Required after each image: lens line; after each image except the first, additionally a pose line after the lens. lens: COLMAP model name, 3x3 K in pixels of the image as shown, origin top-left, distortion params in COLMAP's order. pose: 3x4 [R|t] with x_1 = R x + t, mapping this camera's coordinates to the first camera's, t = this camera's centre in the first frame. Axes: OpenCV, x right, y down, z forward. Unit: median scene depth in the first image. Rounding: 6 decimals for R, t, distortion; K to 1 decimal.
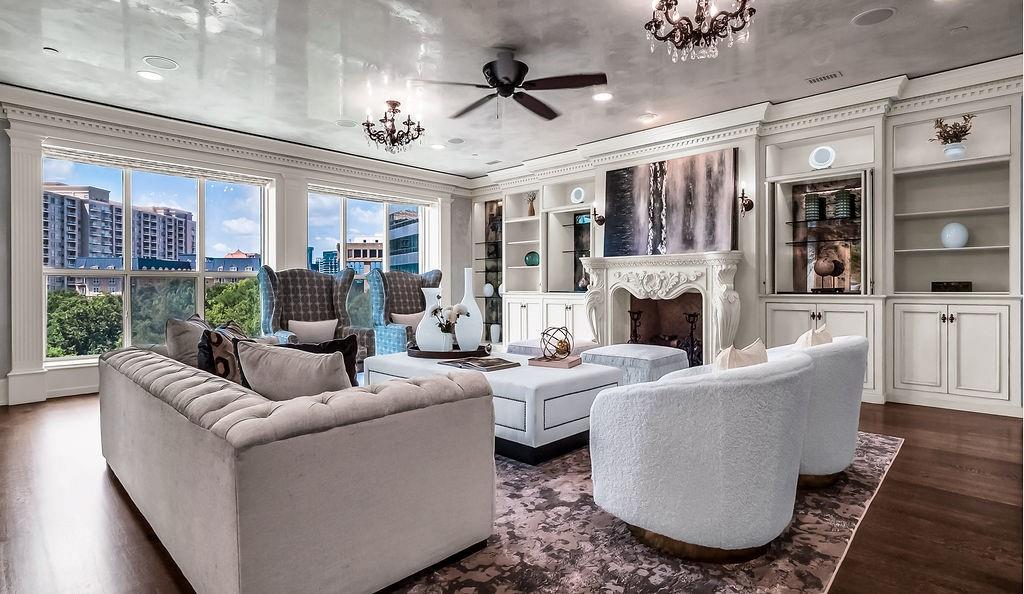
lens RADIAL K [[506.6, 0, 502.3], [0, 506.6, 290.4], [0, 0, 1]] dist [0.006562, 0.002155]
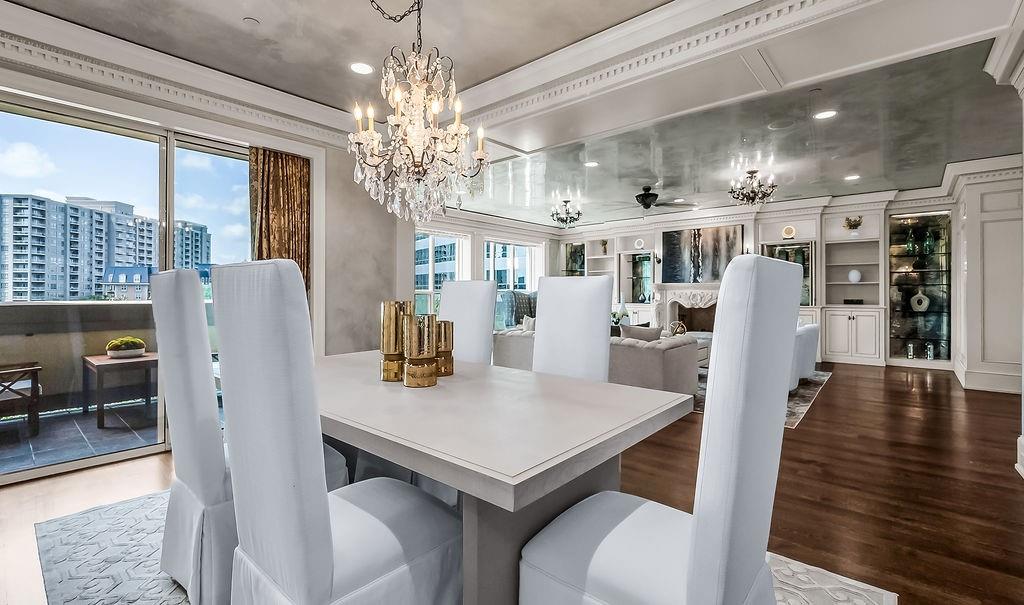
lens RADIAL K [[453.9, 0, 515.3], [0, 453.9, 293.6], [0, 0, 1]] dist [0.000637, -0.000101]
pose [[0.997321, 0.004606, 0.073003, -0.426684], [-0.003979, 0.999954, -0.008736, -0.015631], [-0.073040, 0.008422, 0.997293, -0.507781]]
